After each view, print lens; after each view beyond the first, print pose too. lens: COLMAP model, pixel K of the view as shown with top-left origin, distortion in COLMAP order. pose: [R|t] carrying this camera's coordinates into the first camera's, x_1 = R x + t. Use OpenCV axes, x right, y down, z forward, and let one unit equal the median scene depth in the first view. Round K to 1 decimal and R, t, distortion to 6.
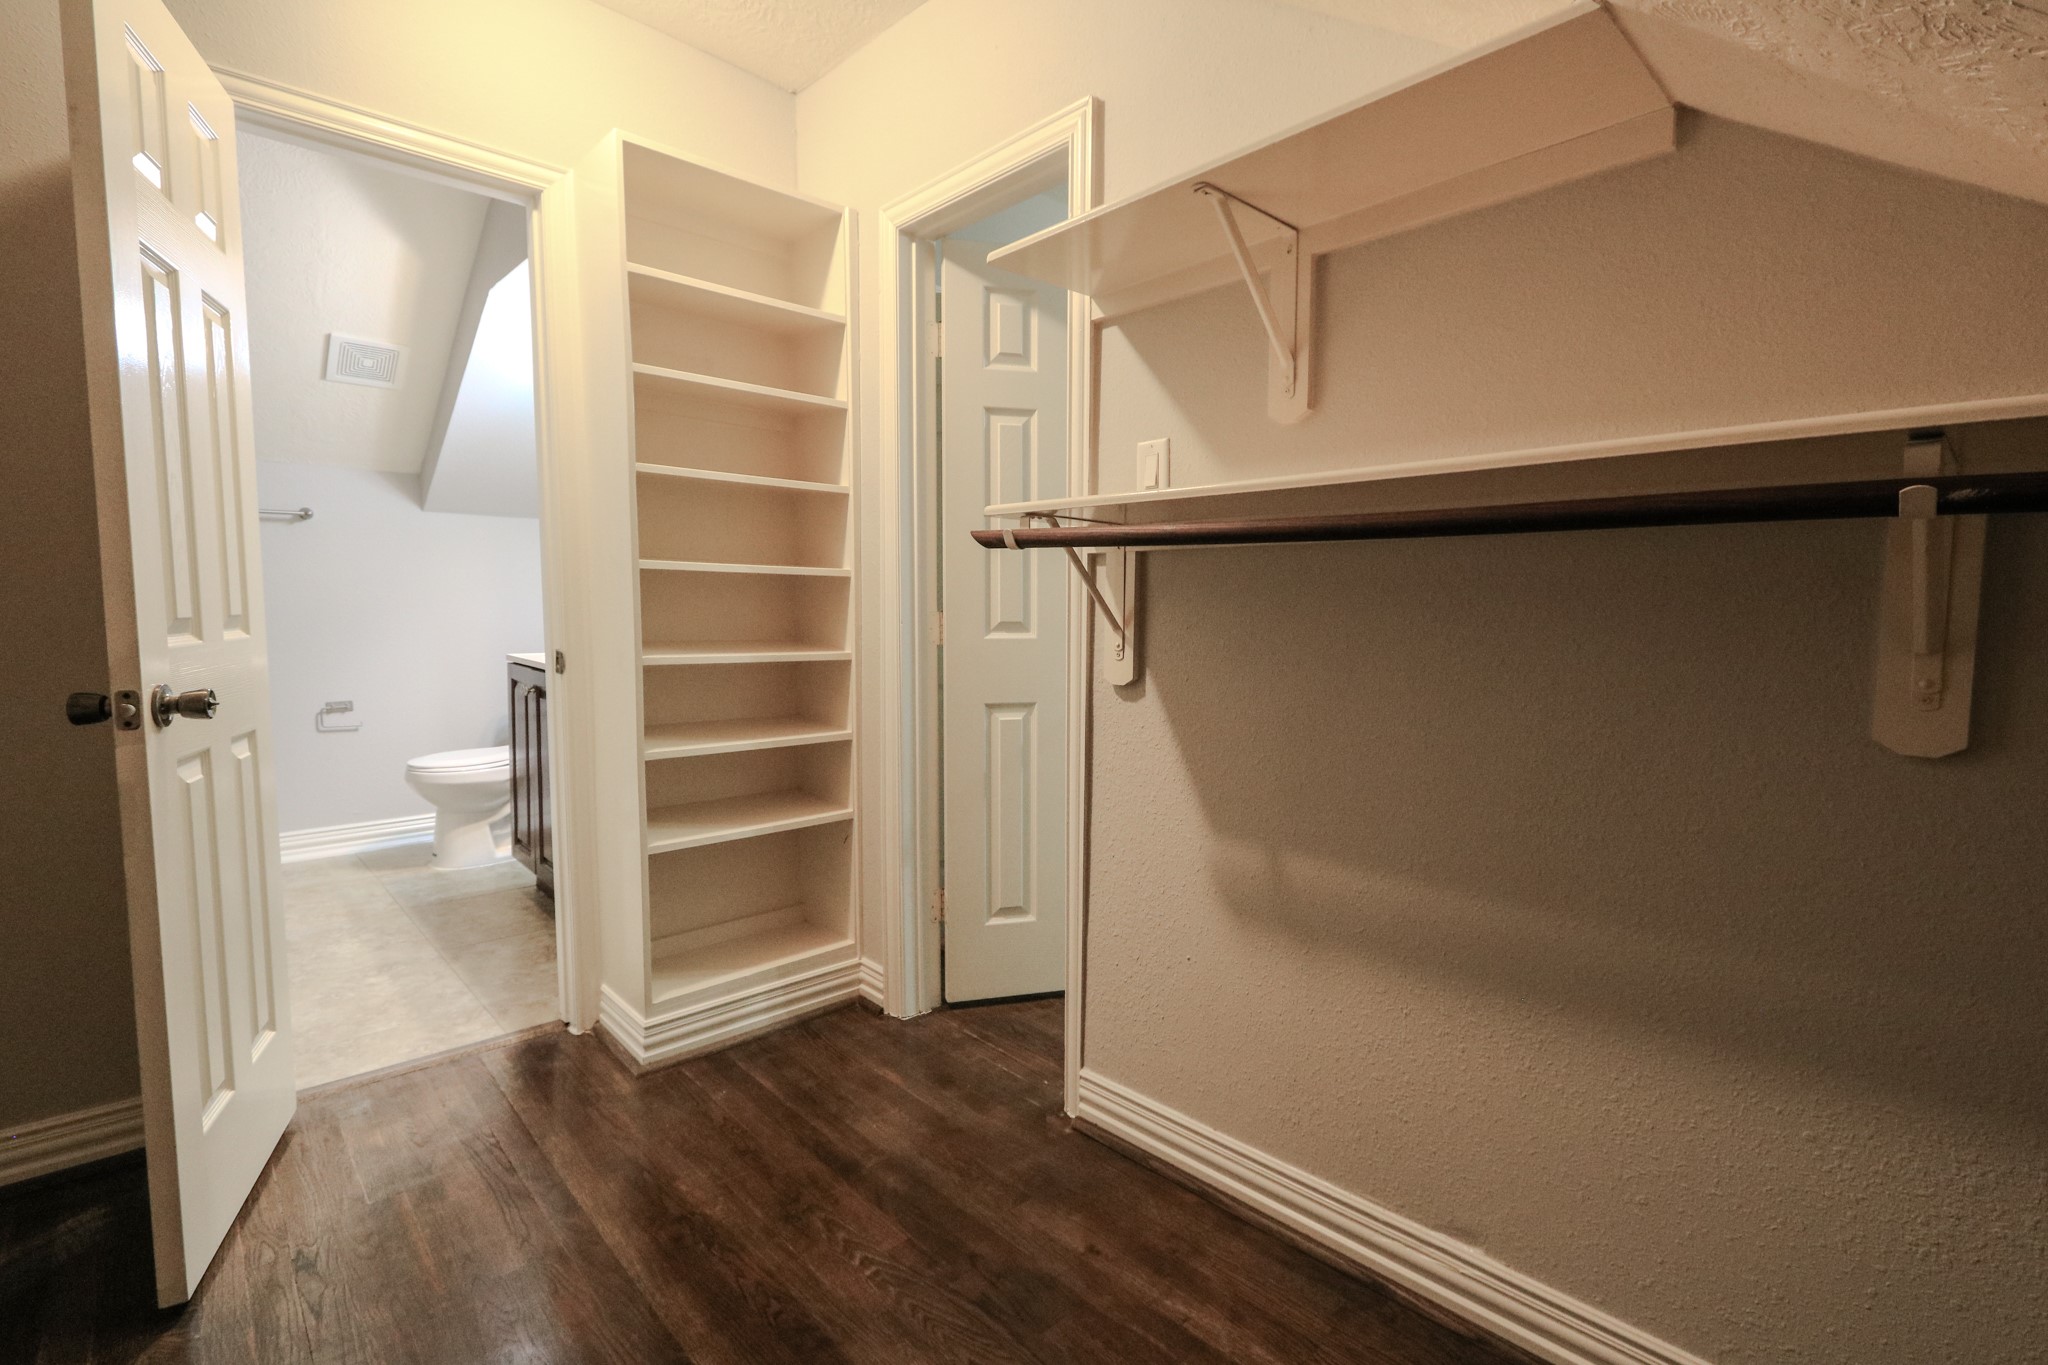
lens RADIAL K [[940.6, 0, 1031.9], [0, 940.6, 673.1], [0, 0, 1]] dist [0.009701, -0.007163]
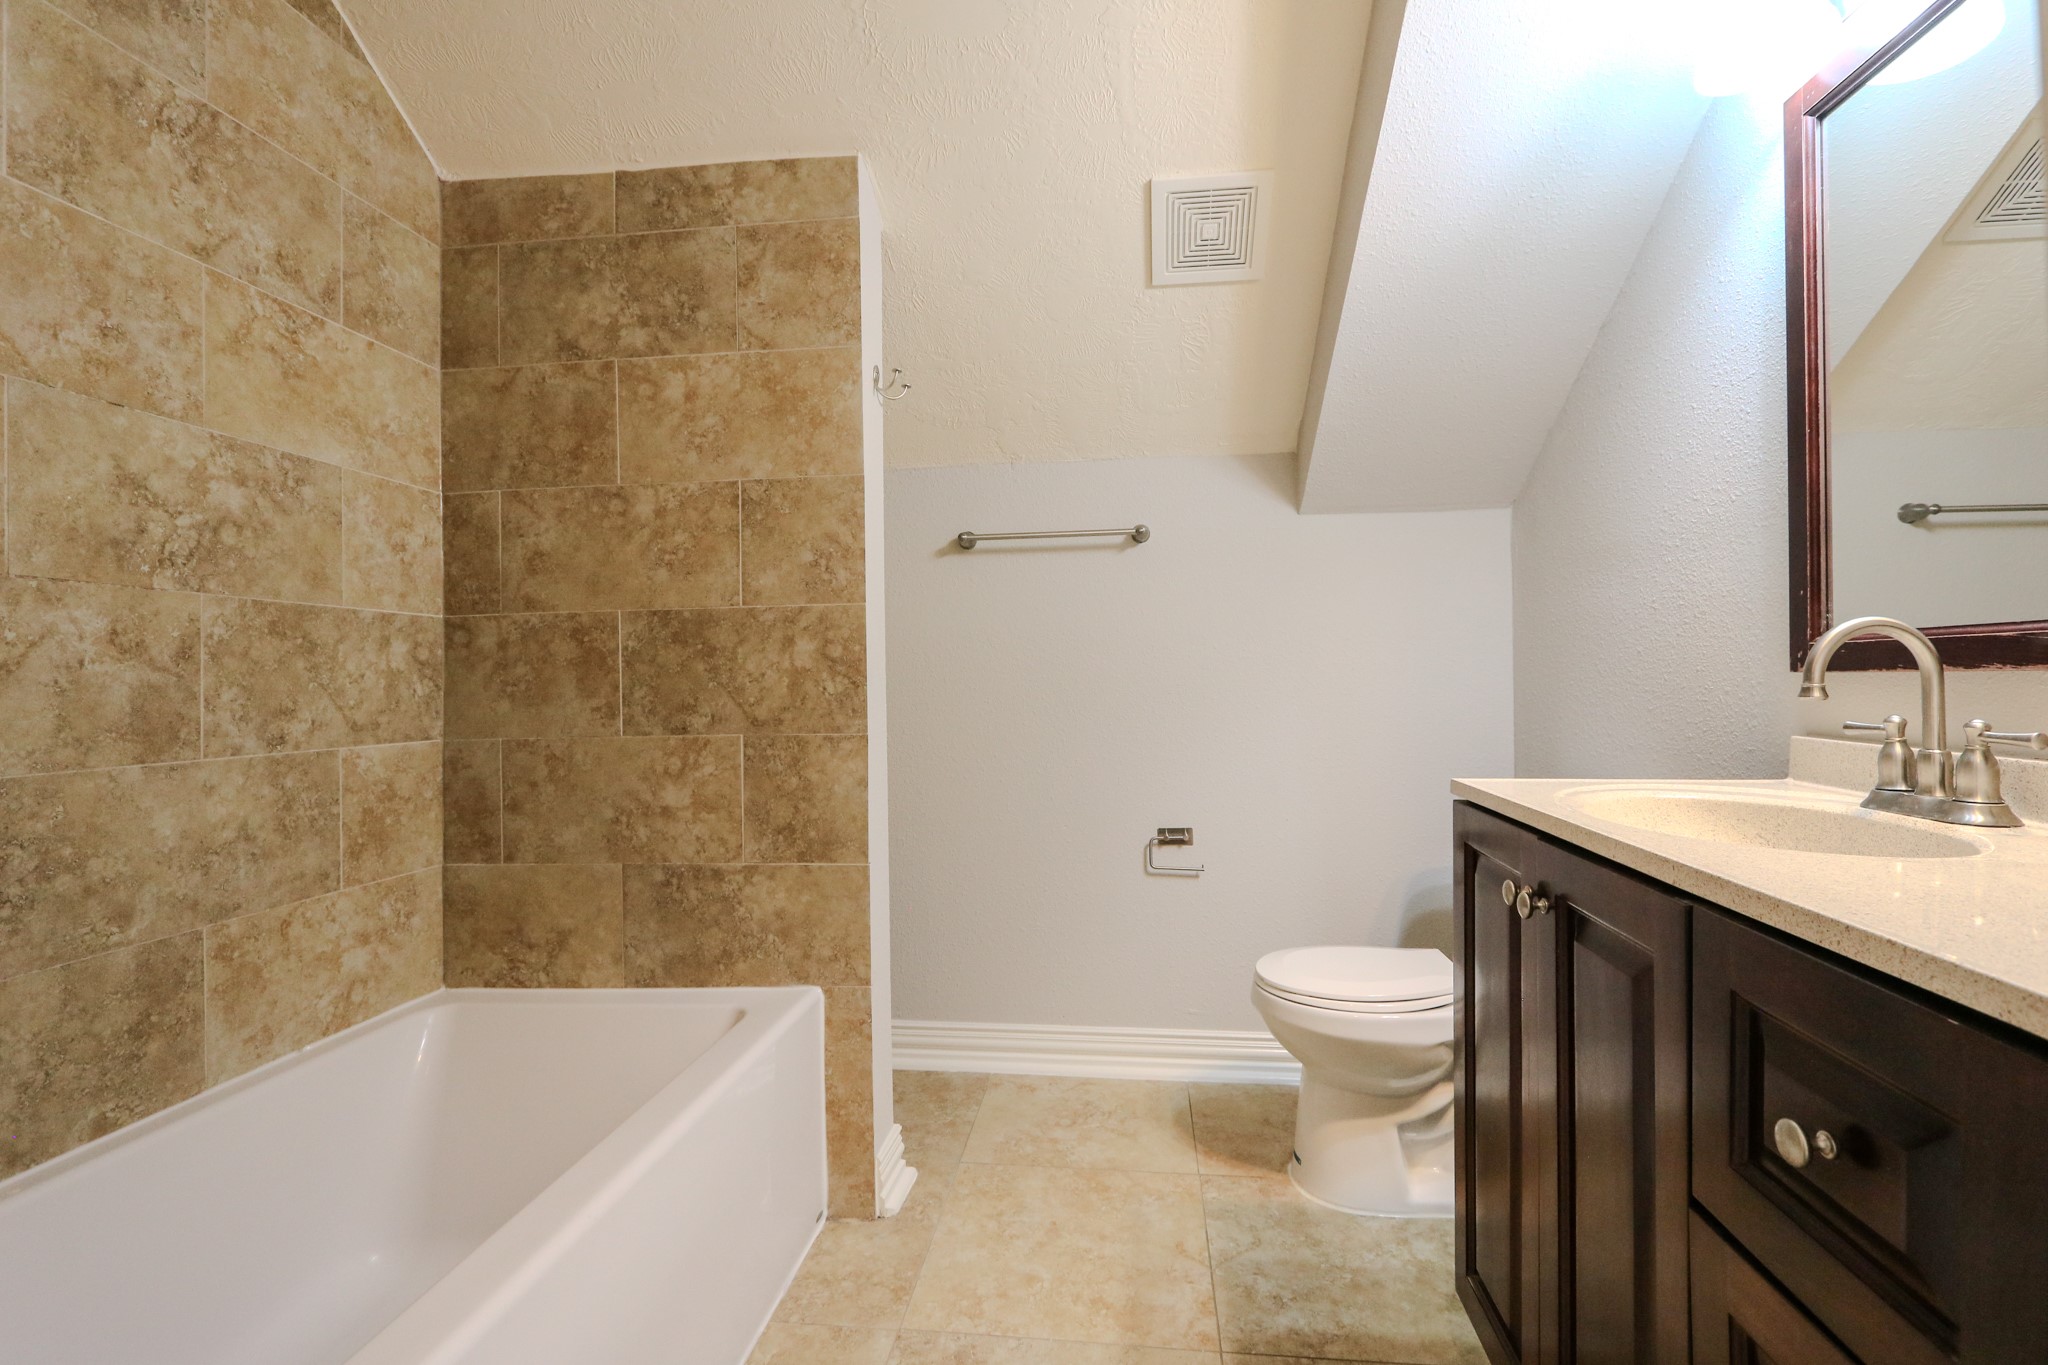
lens RADIAL K [[940.6, 0, 1031.9], [0, 940.6, 673.1], [0, 0, 1]] dist [0.009701, -0.007163]
pose [[0.641354, -0.022236, -0.766923, -0.323907], [-0.044141, 0.996855, -0.065817, -0.027915], [0.765974, 0.076064, 0.638356, 0.537854]]
